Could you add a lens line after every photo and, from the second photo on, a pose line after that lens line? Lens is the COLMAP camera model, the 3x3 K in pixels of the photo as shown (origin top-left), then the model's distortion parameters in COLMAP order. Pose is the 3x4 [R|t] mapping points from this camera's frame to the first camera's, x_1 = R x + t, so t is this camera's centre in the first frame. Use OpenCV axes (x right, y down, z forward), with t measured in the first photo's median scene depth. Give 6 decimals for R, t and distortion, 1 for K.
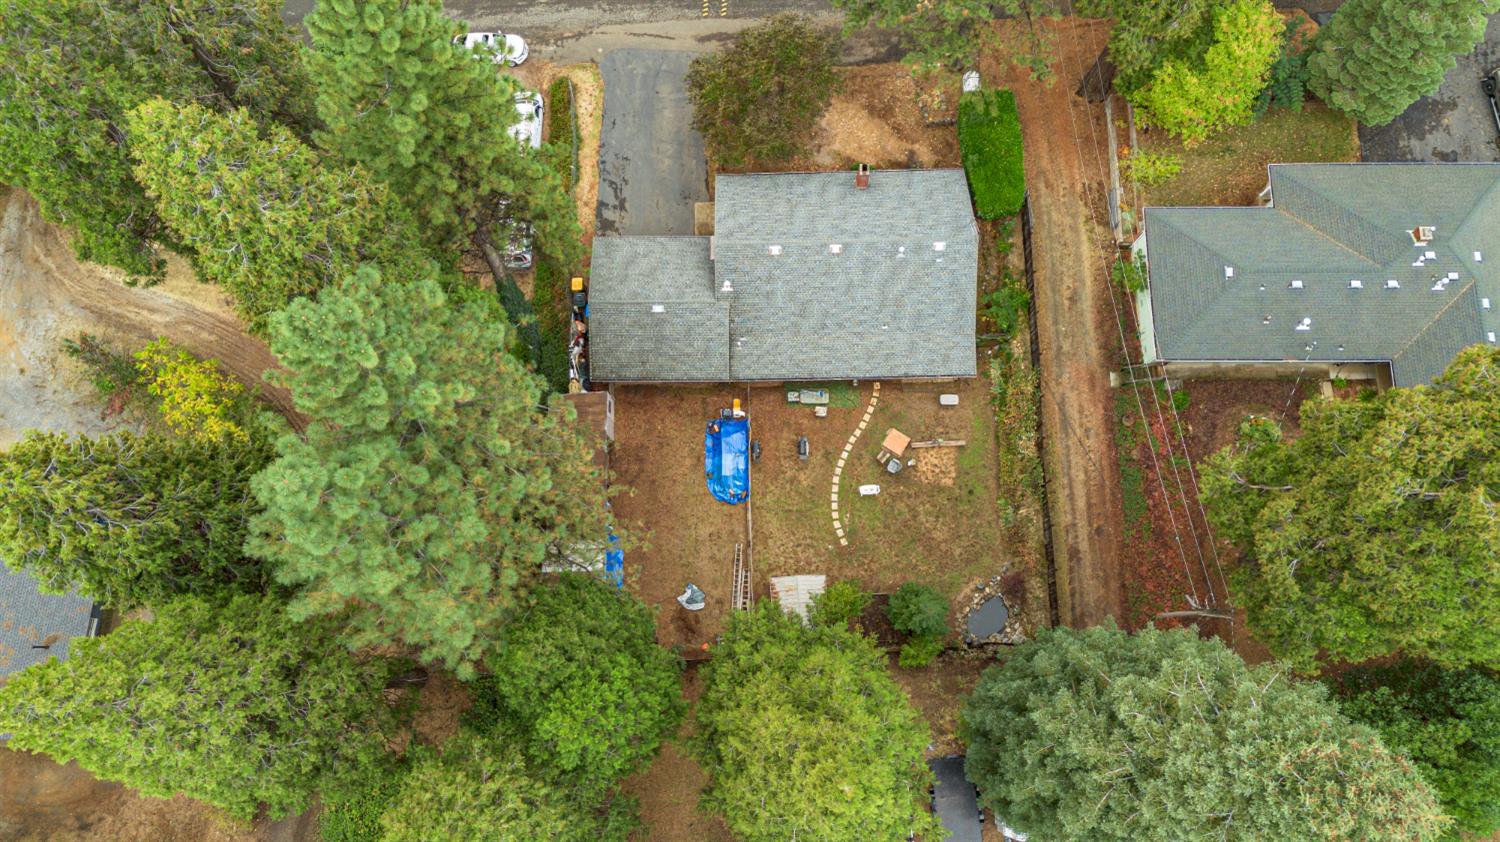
lens RADIAL K [[1003.6, 0, 744.8], [0, 1003.6, 420.3], [0, 0, 1]] dist [0.064024, -0.000603]
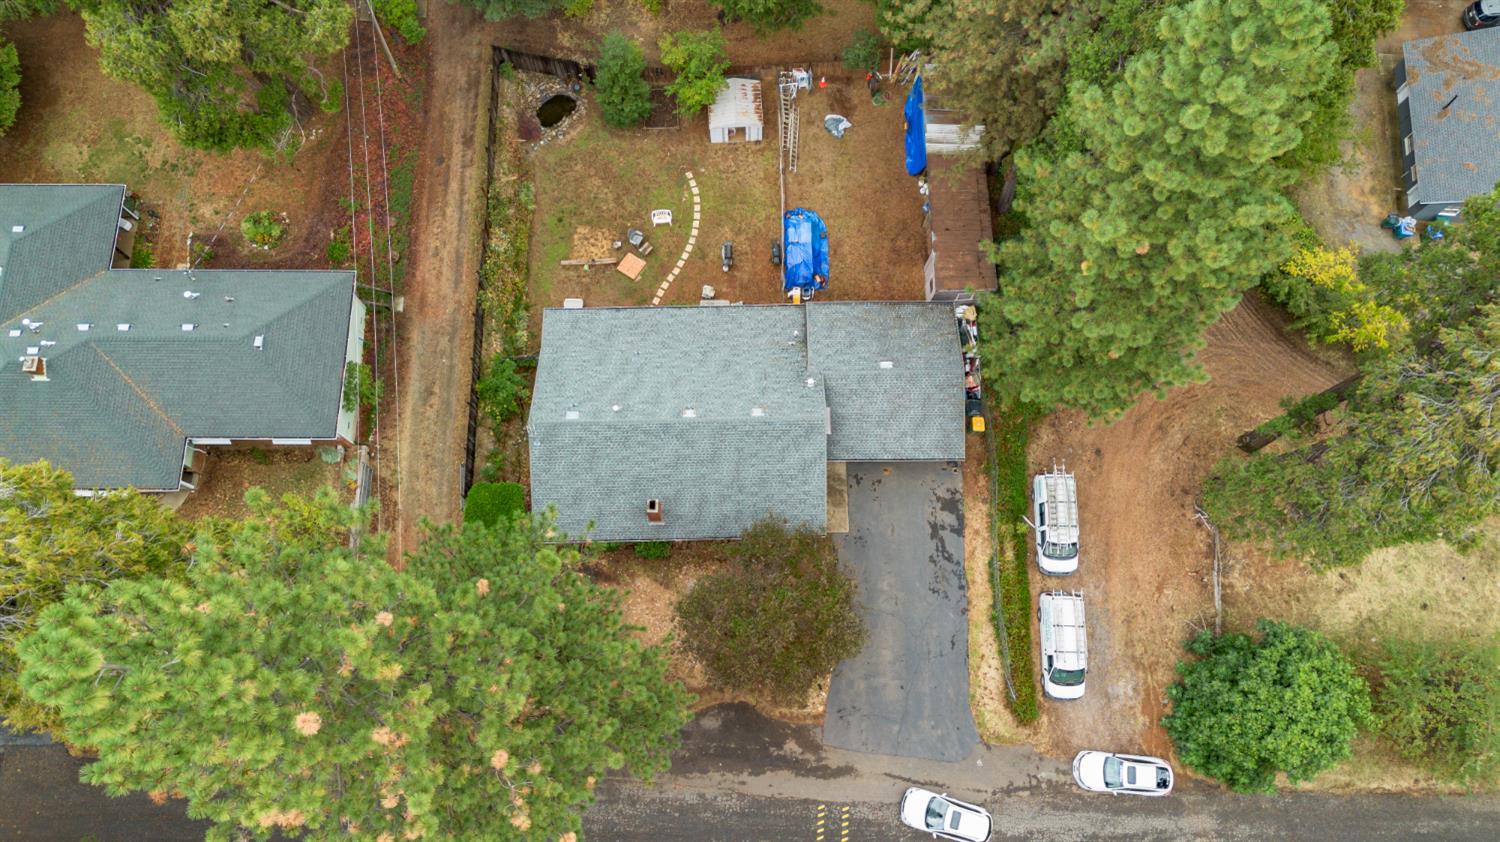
lens RADIAL K [[1003.6, 0, 744.8], [0, 1003.6, 420.3], [0, 0, 1]] dist [0.064024, -0.000603]
pose [[-0.999912, 0.001950, 0.013117, 0.029112], [0.004549, -0.878657, 0.477433, -0.574137], [0.012456, 0.477450, 0.878570, 0.219570]]
